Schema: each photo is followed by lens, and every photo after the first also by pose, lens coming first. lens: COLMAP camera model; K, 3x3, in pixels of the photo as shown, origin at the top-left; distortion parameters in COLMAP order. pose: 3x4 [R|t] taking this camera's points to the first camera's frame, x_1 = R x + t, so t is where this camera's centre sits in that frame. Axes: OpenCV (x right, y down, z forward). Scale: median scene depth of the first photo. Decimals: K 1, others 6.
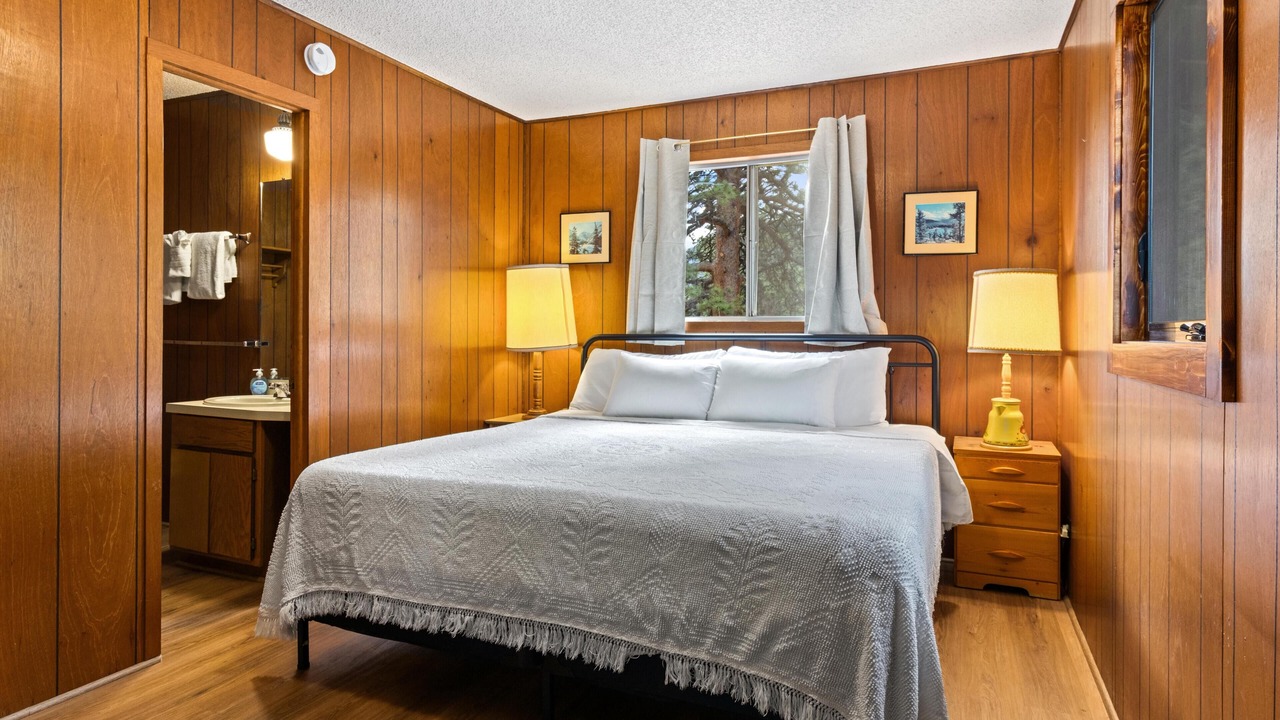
lens RADIAL K [[719.3, 0, 638.5], [0, 719.3, 321.2], [0, 0, 1]] dist [0.001878, 0.000723]
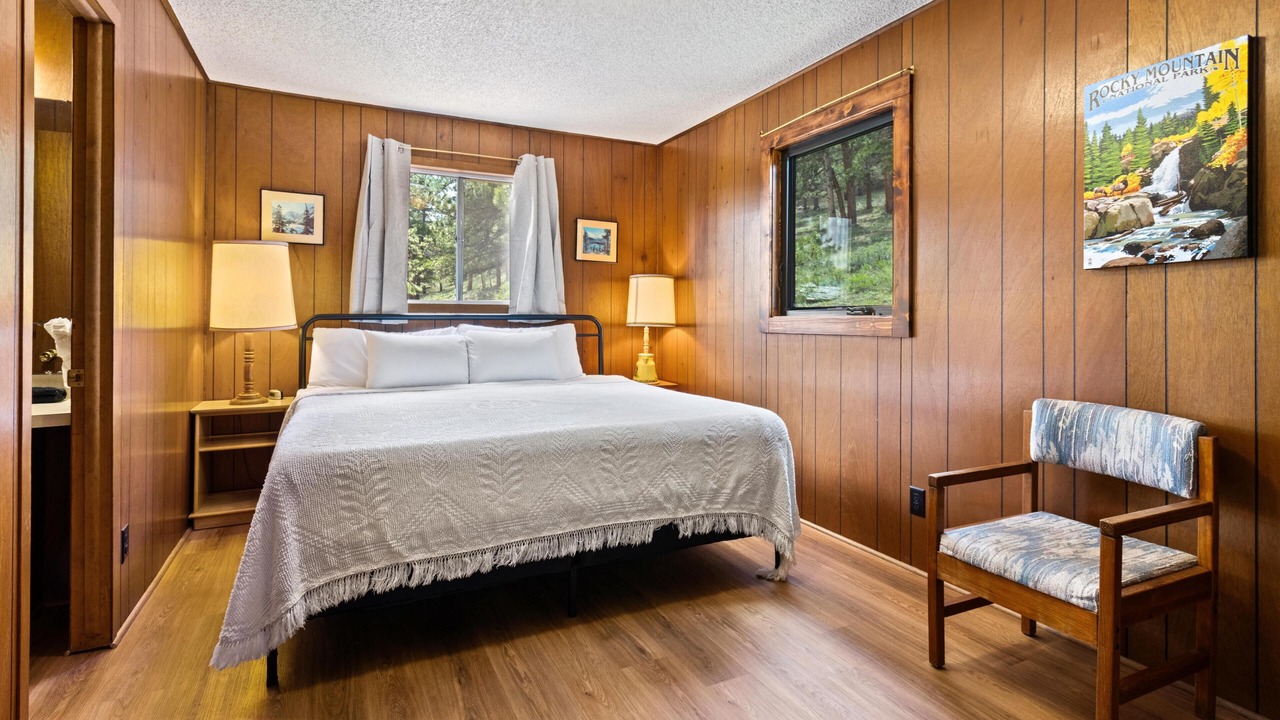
lens RADIAL K [[615.0, 0, 624.1], [0, 615.0, 305.1], [0, 0, 1]] dist [0.000309, 0.000348]
pose [[0.648444, 0.016173, 0.761091, -0.554646], [-0.012076, 0.999867, -0.010959, 0.012004], [-0.761167, -0.002085, 0.648553, 0.128048]]
